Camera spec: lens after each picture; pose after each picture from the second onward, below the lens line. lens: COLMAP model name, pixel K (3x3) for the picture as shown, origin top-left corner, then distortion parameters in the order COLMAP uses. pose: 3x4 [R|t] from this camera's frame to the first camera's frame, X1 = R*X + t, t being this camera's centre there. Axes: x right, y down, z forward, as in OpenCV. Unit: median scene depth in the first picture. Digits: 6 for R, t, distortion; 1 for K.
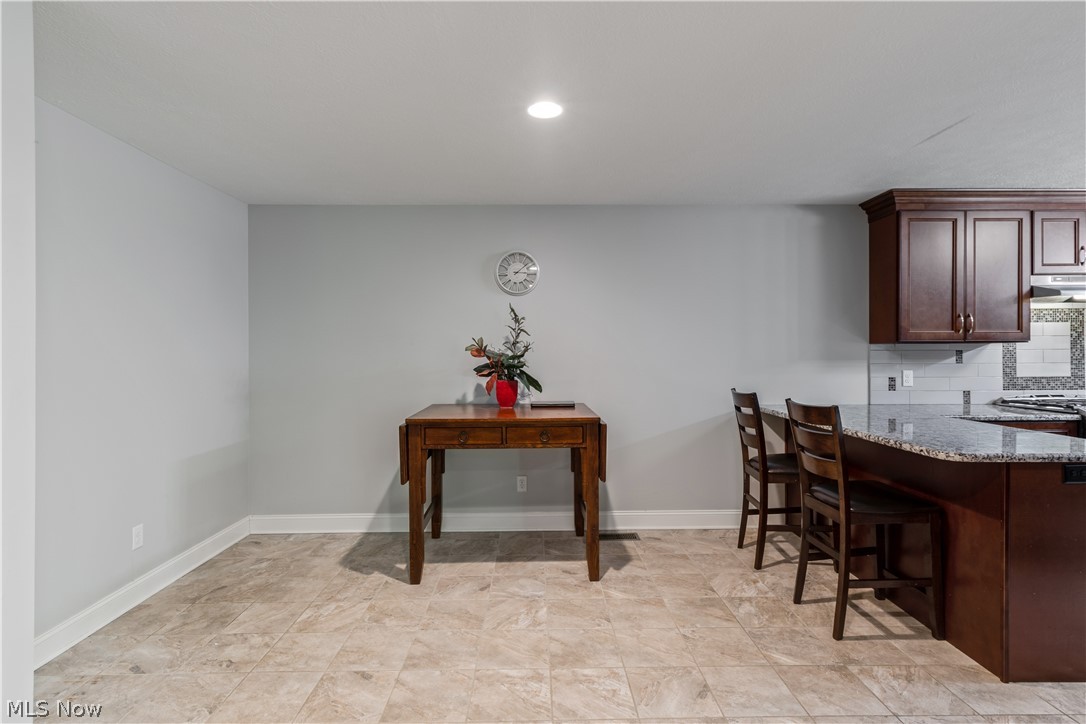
lens RADIAL K [[485.3, 0, 543.0], [0, 485.3, 362.0], [0, 0, 1]] dist [0.000370, 0.000006]
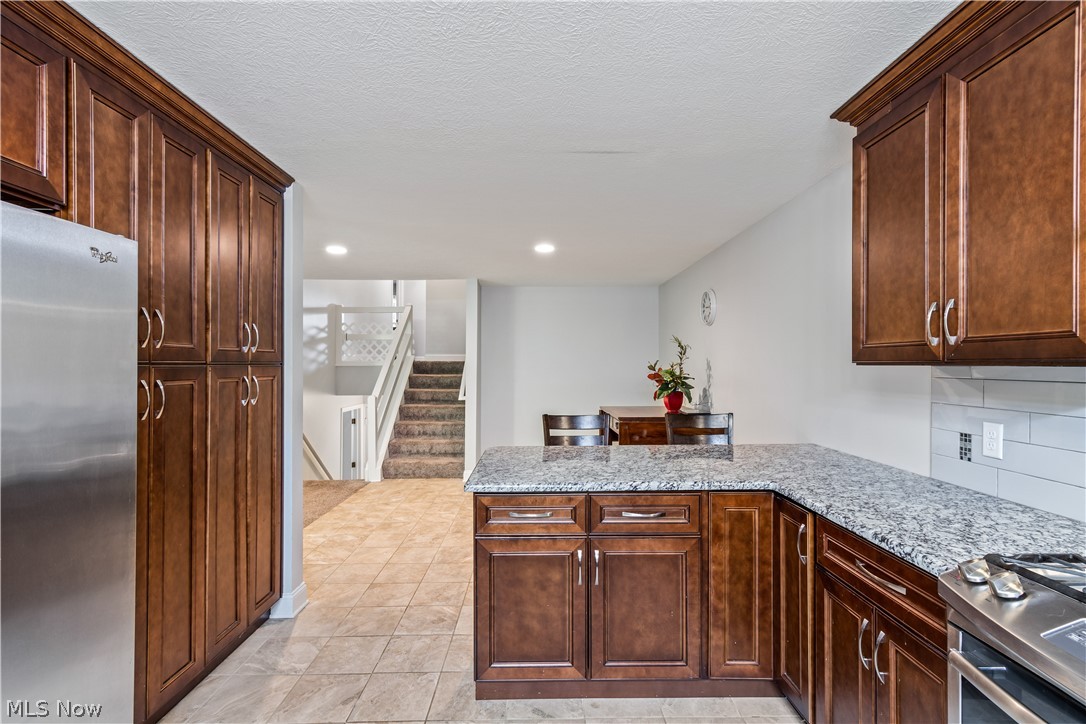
lens RADIAL K [[485.3, 0, 543.0], [0, 485.3, 362.0], [0, 0, 1]] dist [0.000370, 0.000006]
pose [[-0.006667, -0.002073, -0.999976, 1.245911], [-0.005518, 0.999983, -0.002036, -0.037328], [0.999963, 0.005505, -0.006678, 0.599621]]
